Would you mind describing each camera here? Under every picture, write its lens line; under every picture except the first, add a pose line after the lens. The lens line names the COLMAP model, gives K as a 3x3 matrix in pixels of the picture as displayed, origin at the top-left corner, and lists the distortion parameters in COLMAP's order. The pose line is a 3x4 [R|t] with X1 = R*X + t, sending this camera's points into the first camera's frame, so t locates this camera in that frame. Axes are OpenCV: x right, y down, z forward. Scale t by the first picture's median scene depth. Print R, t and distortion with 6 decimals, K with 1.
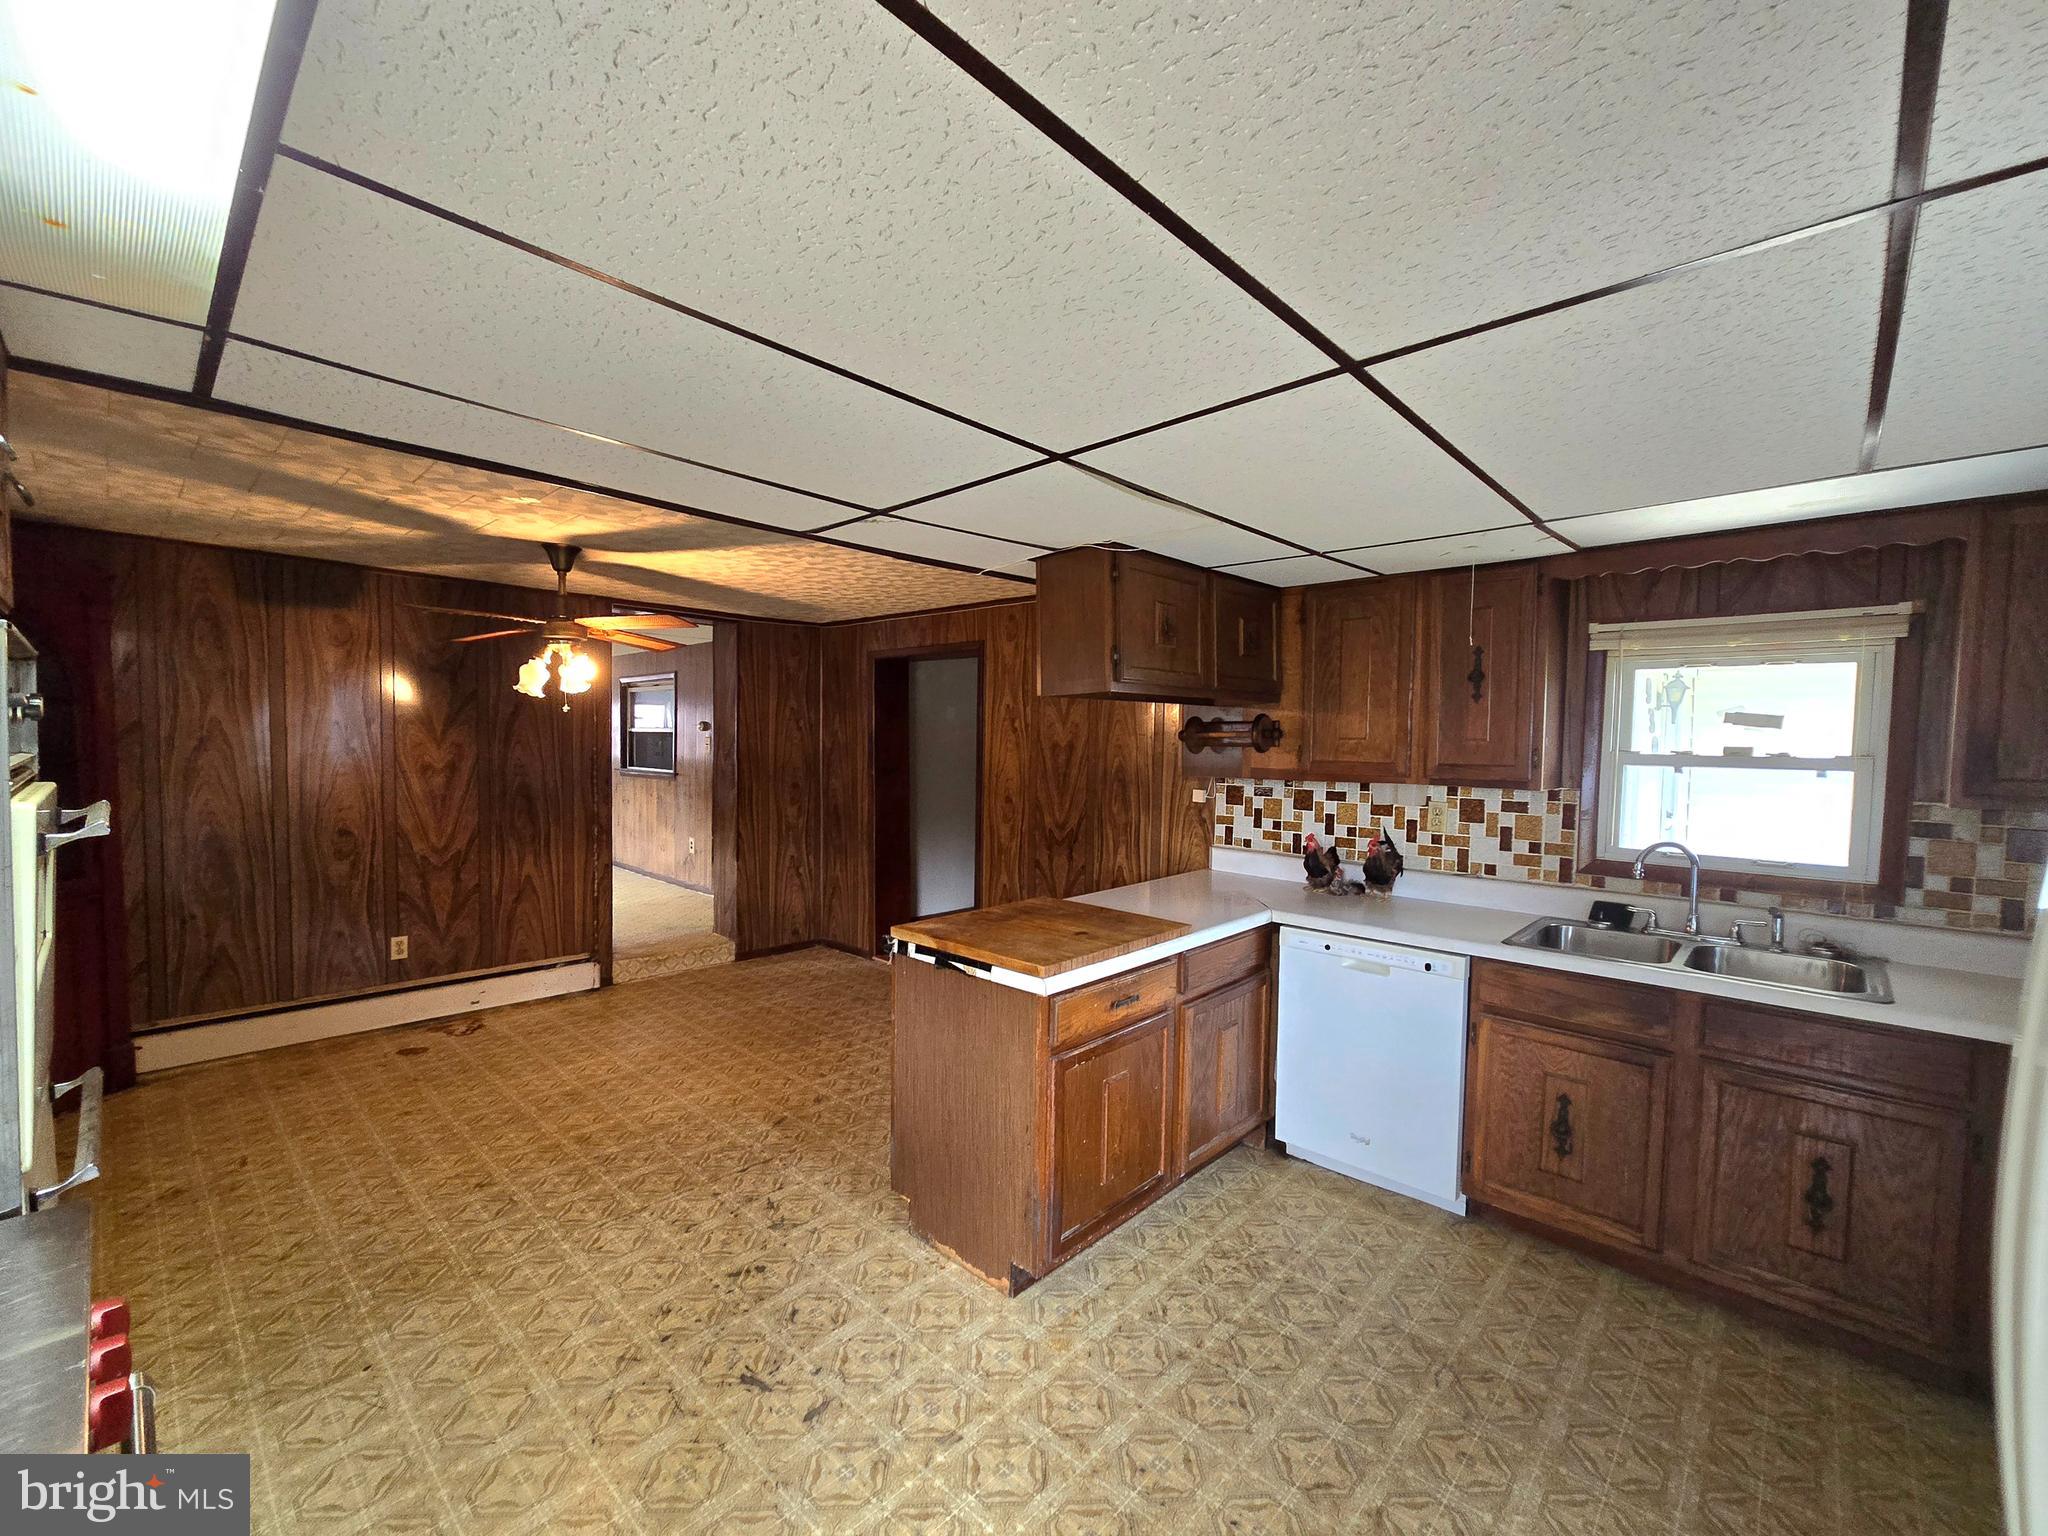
lens RADIAL K [[851.2, 0, 1037.8], [0, 851.2, 777.6], [0, 0, 1]] dist [-0.003170, 0.002261]
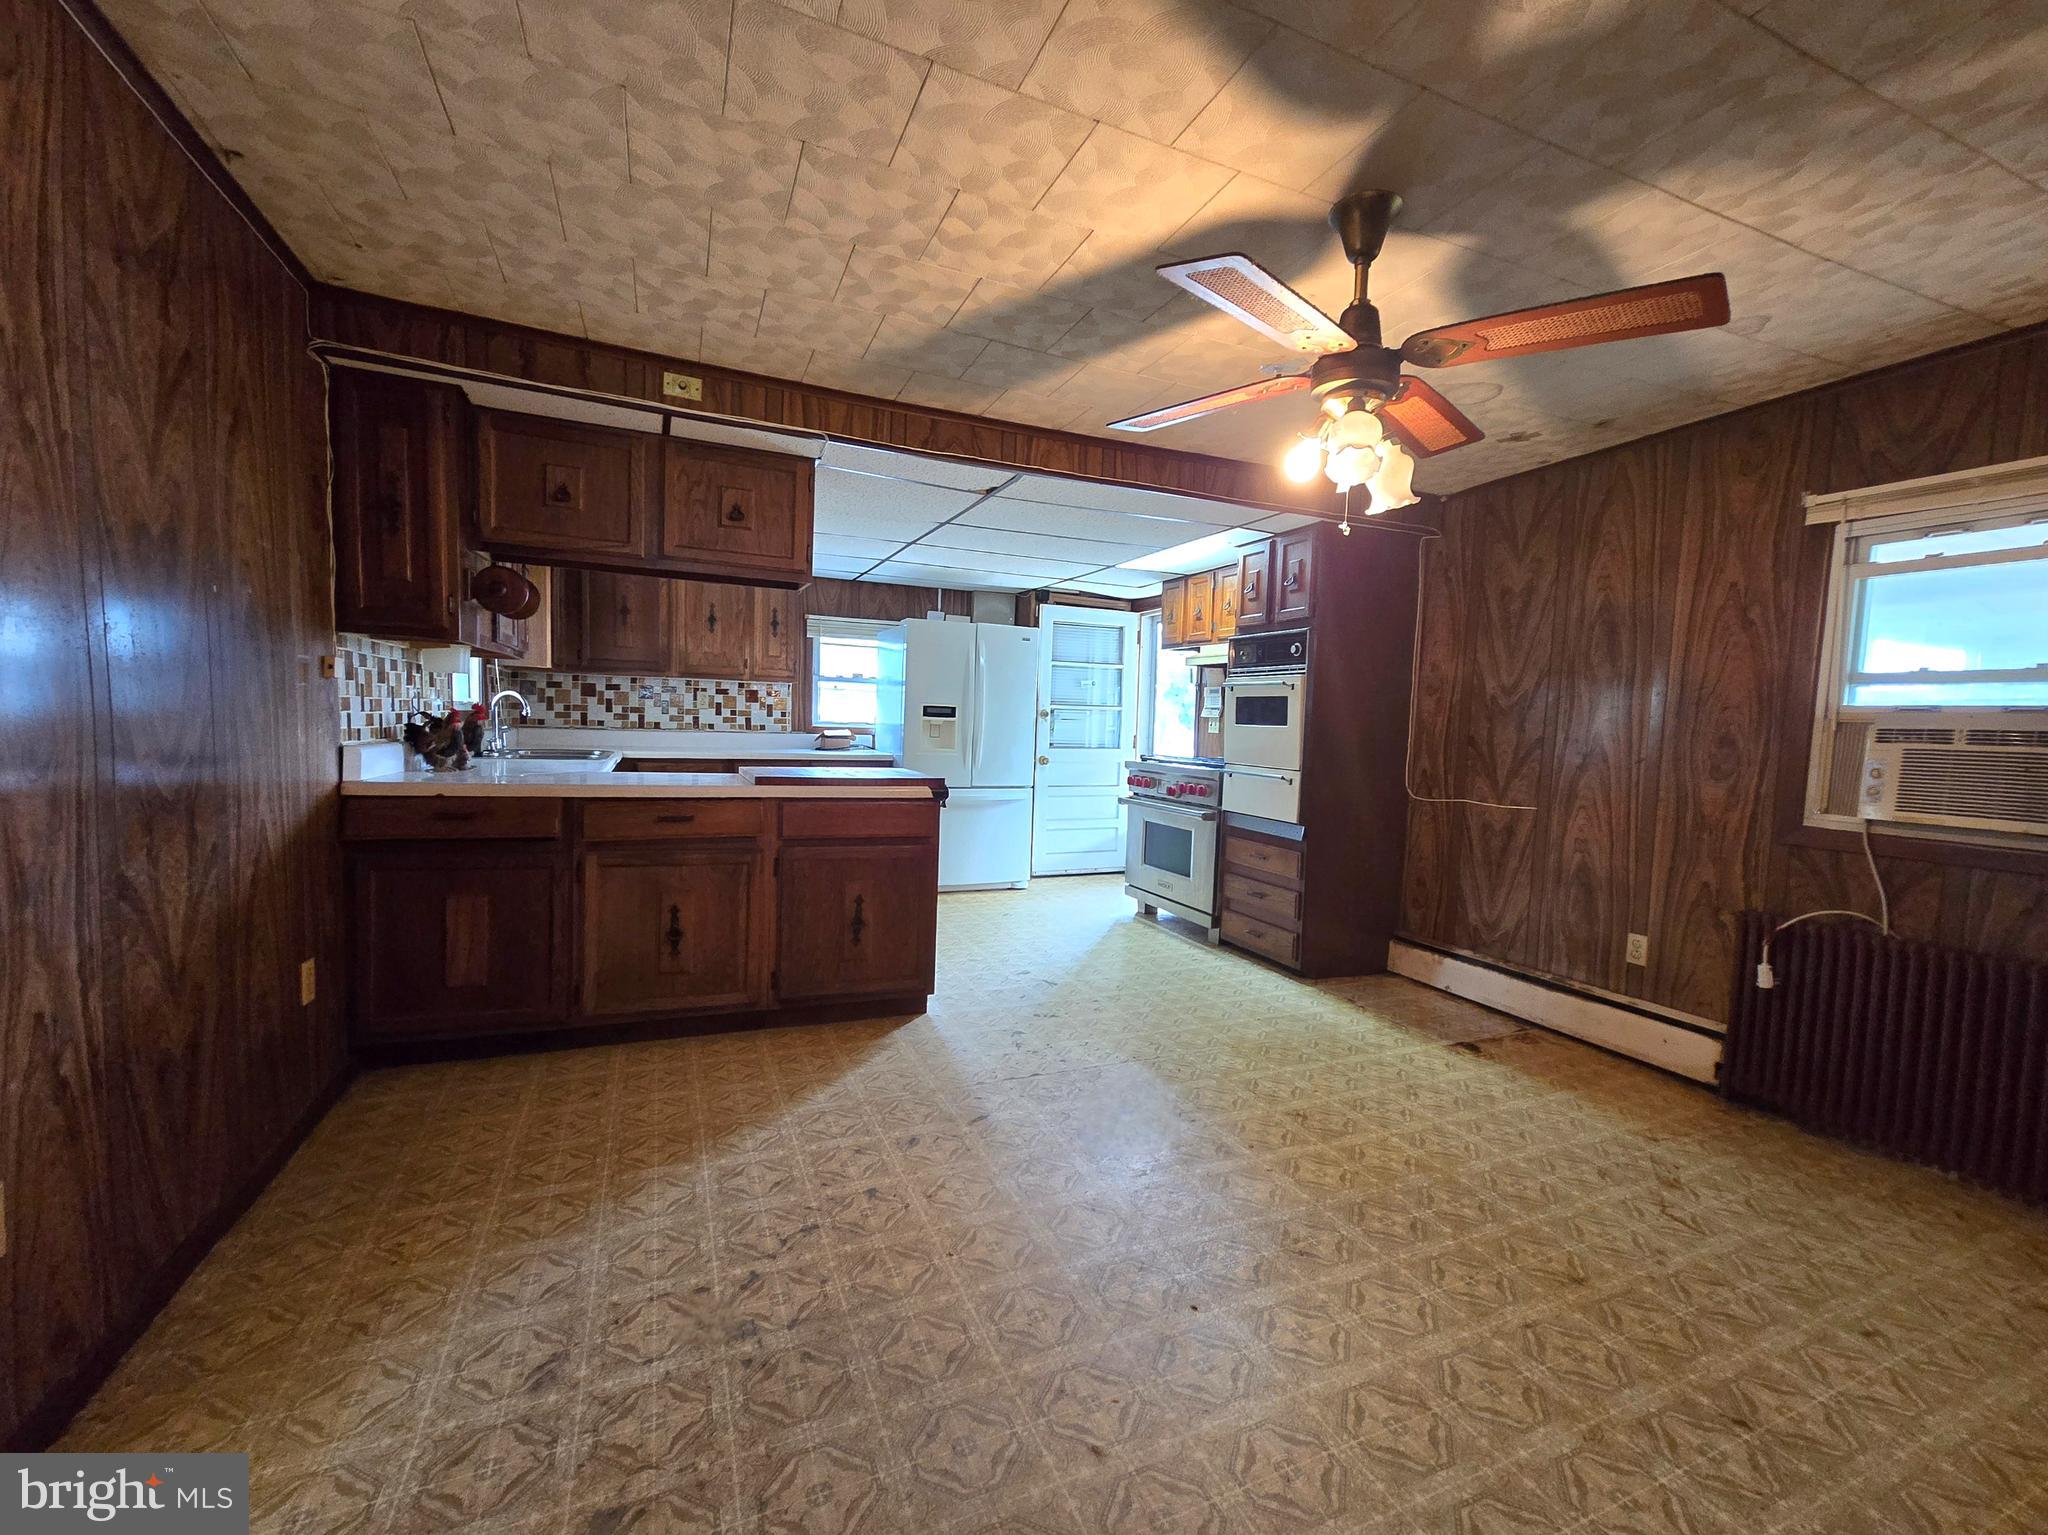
lens RADIAL K [[851.2, 0, 1020.7], [0, 851.2, 780.1], [0, 0, 1]] dist [-0.003170, 0.002261]
pose [[-0.904193, -0.077962, 0.419949, -0.846720], [-0.029412, 0.992232, 0.120877, 0.023667], [-0.426110, 0.096944, -0.899462, 2.195829]]
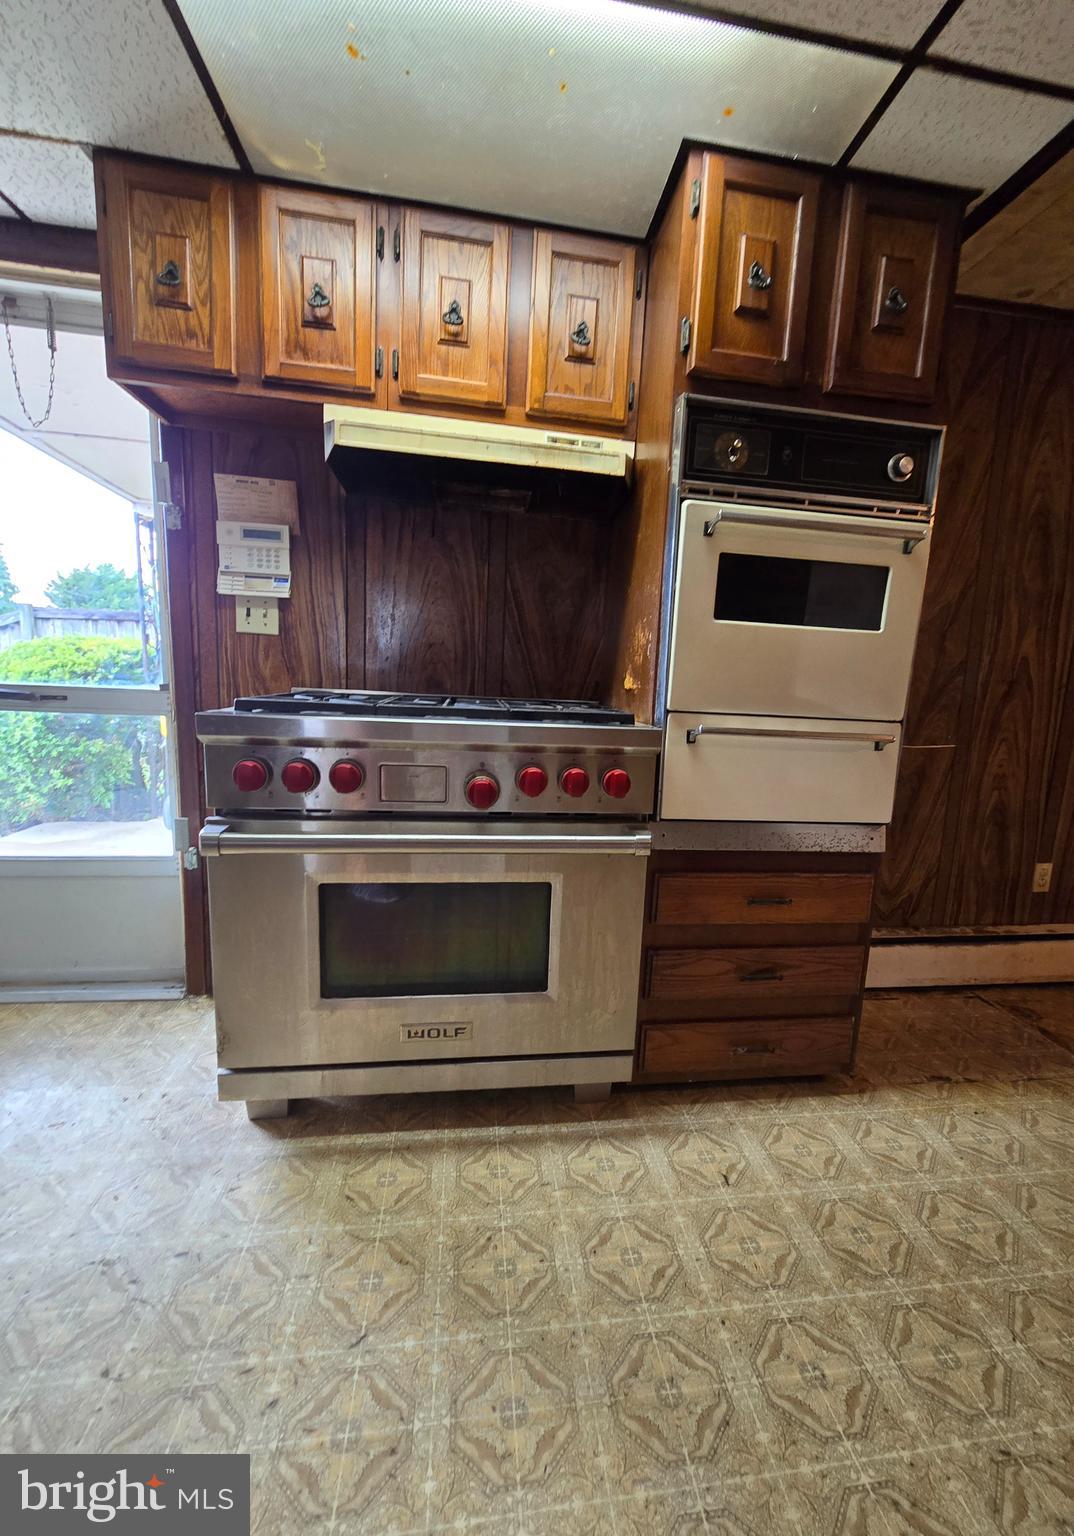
lens RADIAL K [[652.0, 0, 569.1], [0, 652.0, 780.6], [0, 0, 1]] dist [-0.002101, 0.000229]
pose [[-0.627692, 0.071751, -0.775148, 0.028161], [-0.097576, 0.980638, 0.169786, 0.162320], [0.772322, 0.182209, -0.608538, 0.702124]]
